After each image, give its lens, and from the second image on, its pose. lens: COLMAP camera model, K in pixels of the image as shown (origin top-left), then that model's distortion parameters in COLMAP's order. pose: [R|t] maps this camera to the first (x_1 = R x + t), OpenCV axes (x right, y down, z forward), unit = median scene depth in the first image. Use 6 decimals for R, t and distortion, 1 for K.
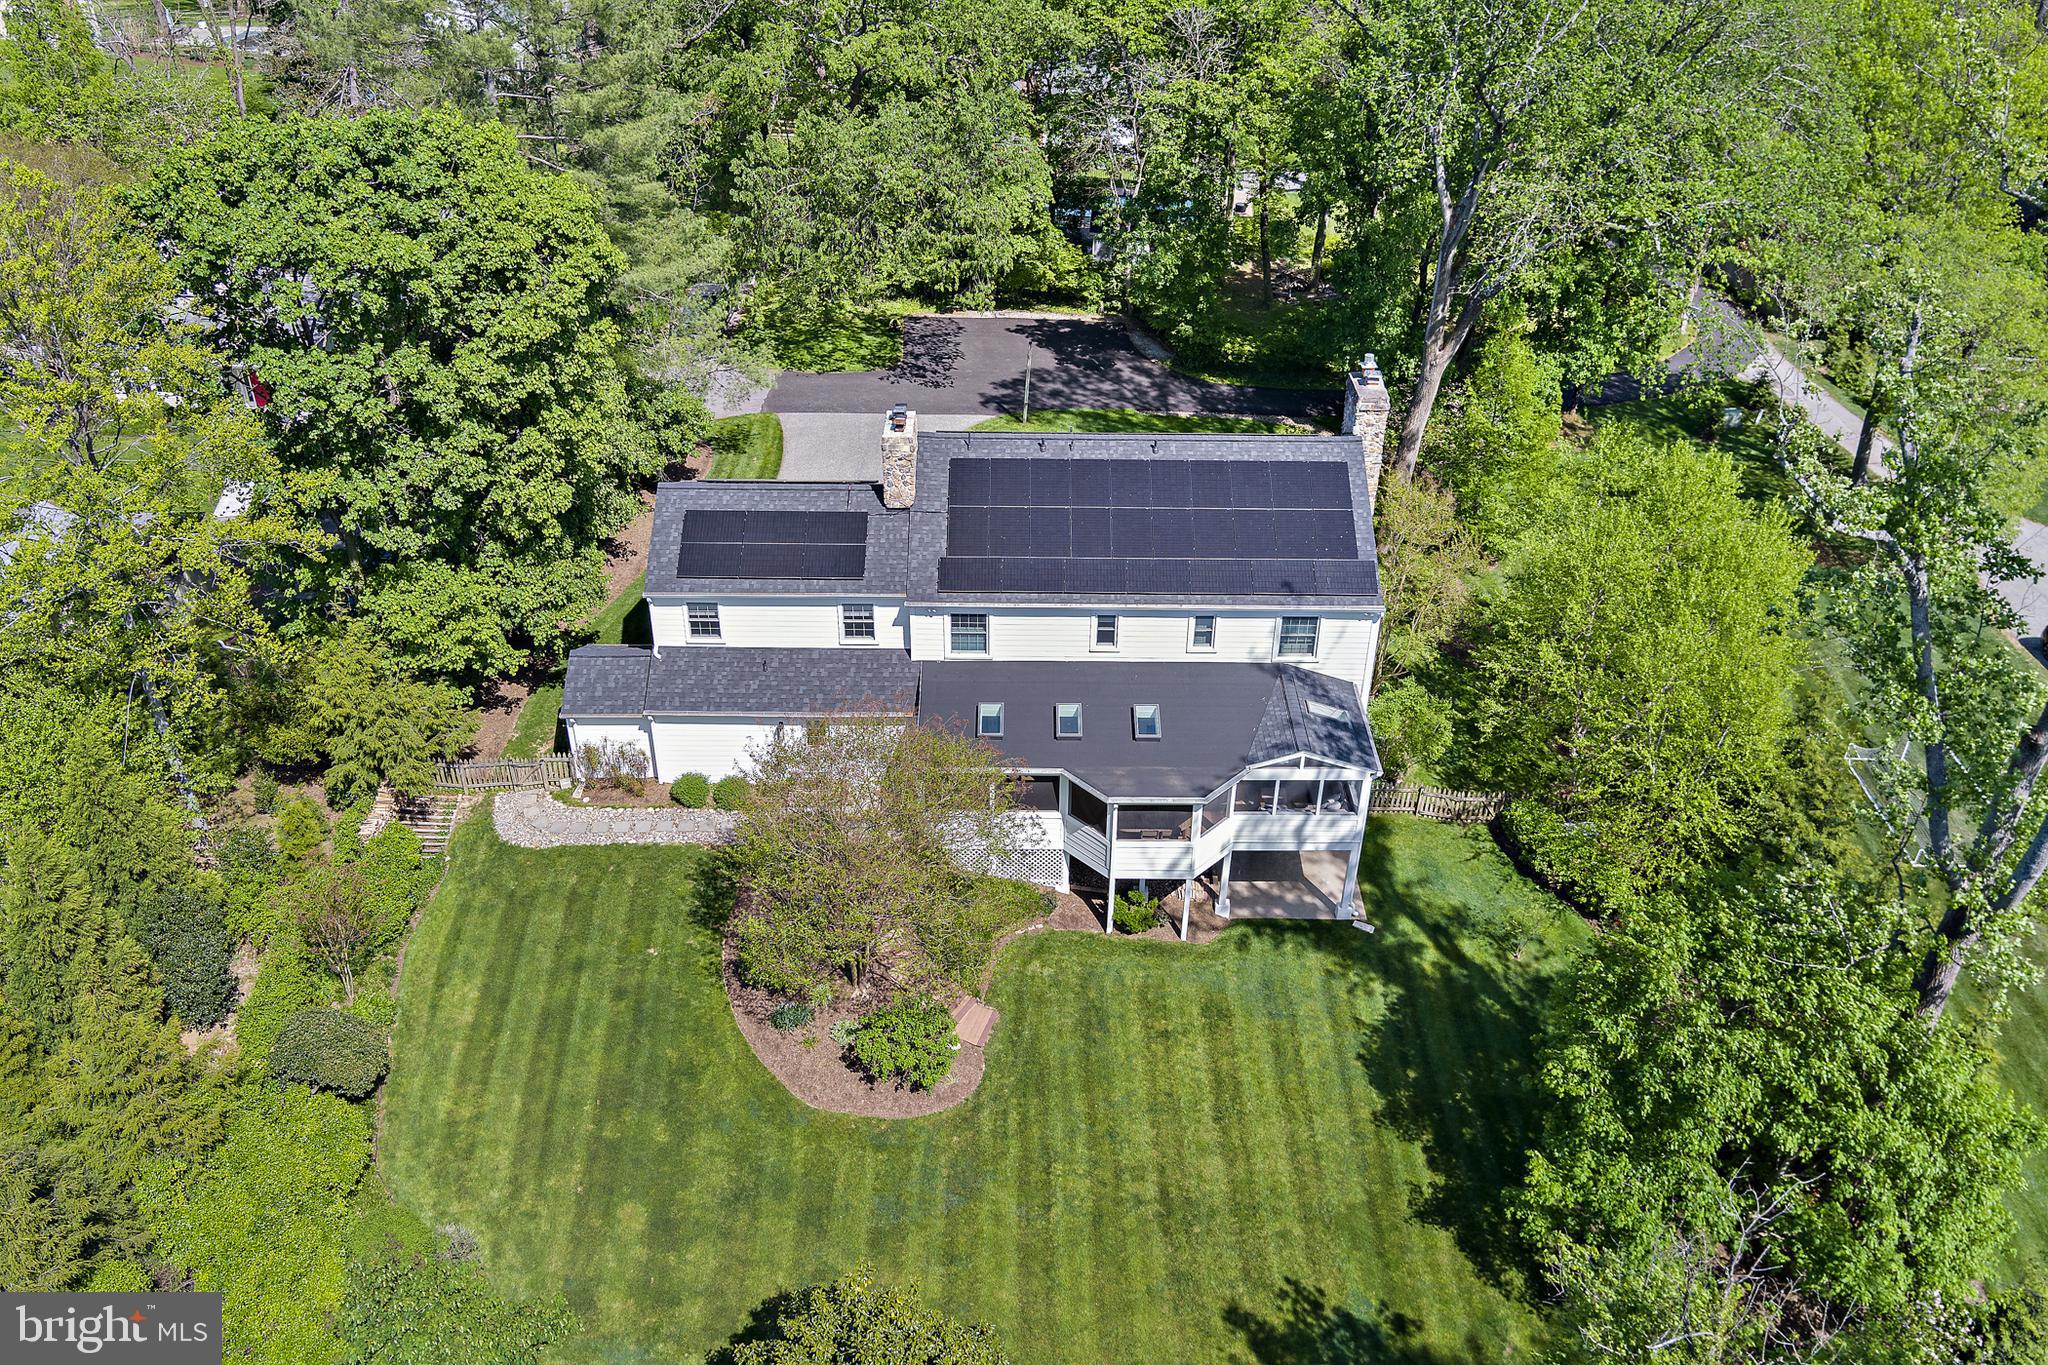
lens RADIAL K [[1595.7, 0, 1010.0], [0, 1595.7, 779.3], [0, 0, 1]] dist [-0.075387, 0.042059]
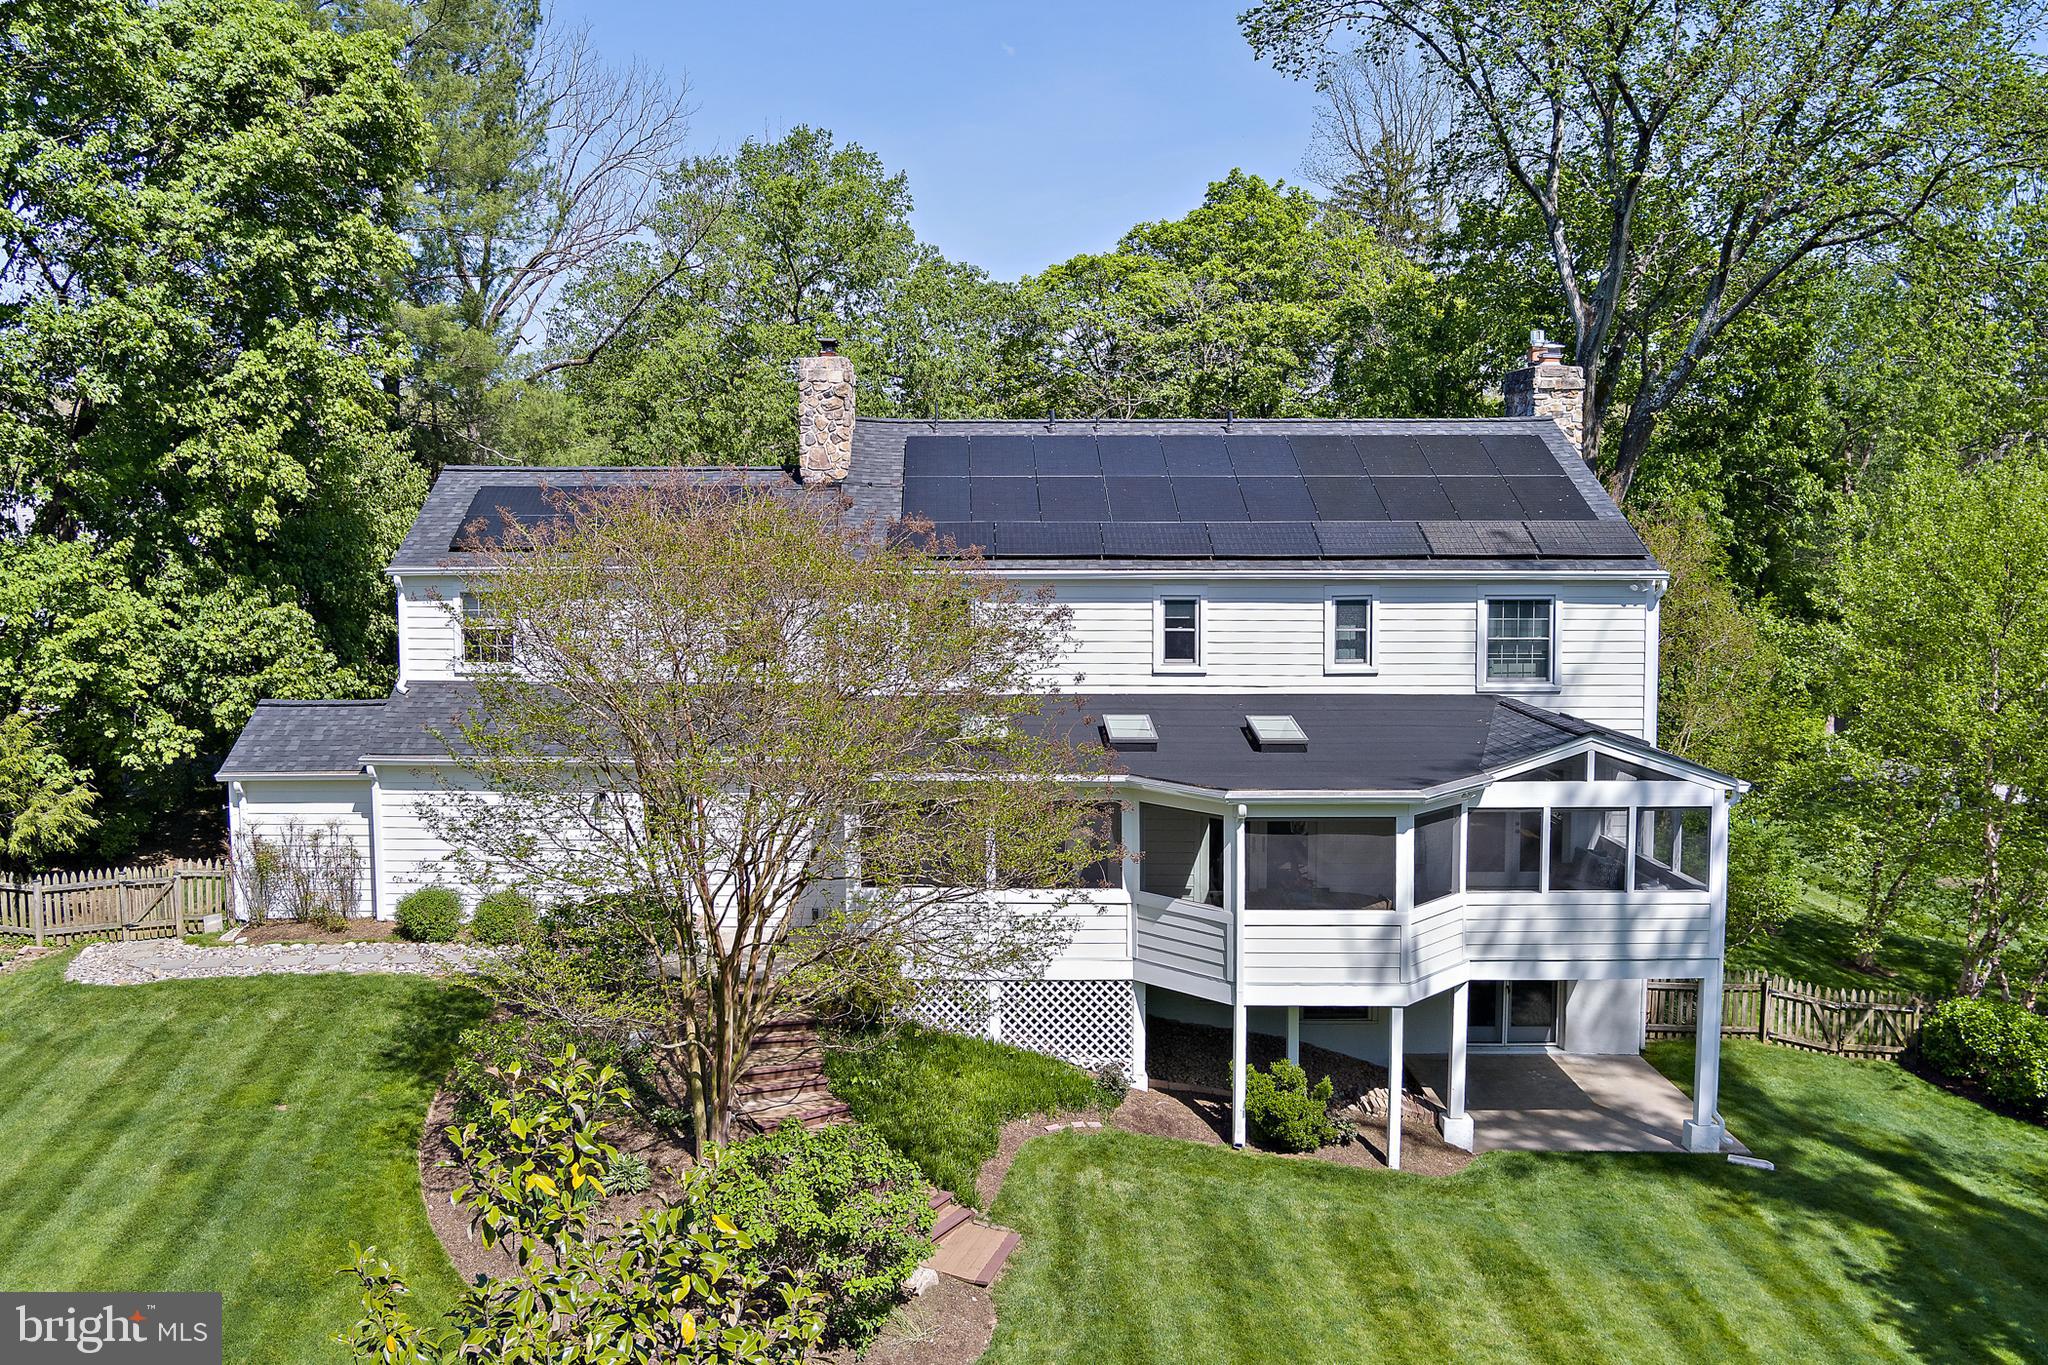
lens RADIAL K [[1708.0, 0, 851.4], [0, 1708.0, 684.7], [0, 0, 1]] dist [-0.043568, -0.075299]
pose [[0.998432, -0.014212, -0.054141, -0.024846], [-0.015488, 0.859323, -0.511199, 0.240062], [0.053790, 0.511236, 0.857755, 0.483215]]
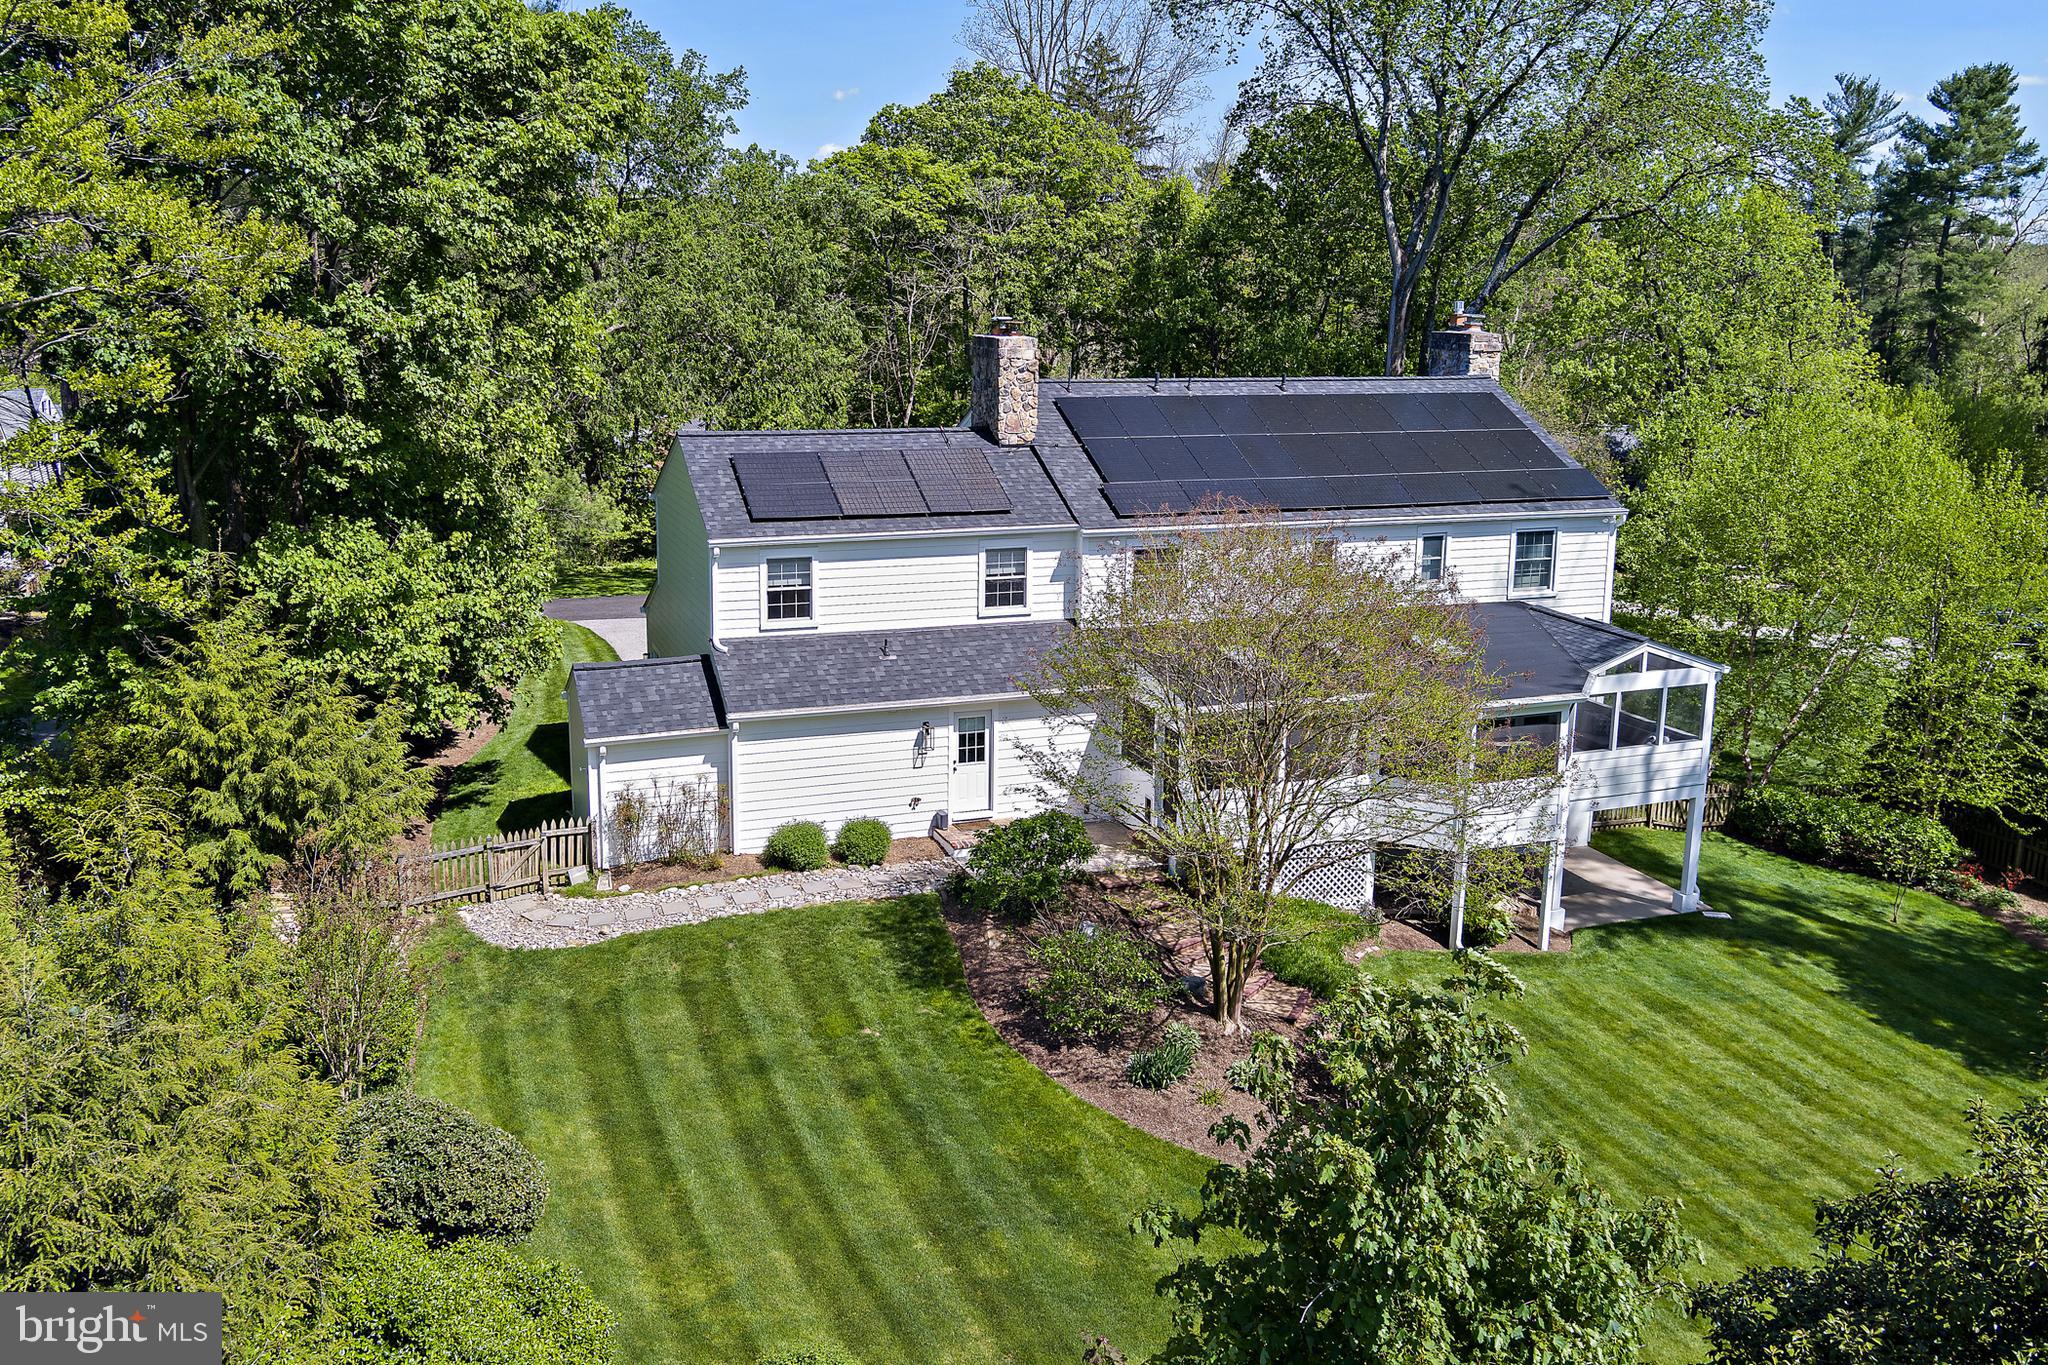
lens RADIAL K [[1687.1, 0, 990.0], [0, 1687.1, 675.3], [0, 0, 1]] dist [-0.073265, 0.006391]
pose [[0.940187, -0.082881, 0.330423, -0.352849], [0.209155, 0.906052, -0.367864, 0.211013], [-0.268892, 0.414970, 0.869193, 0.384744]]
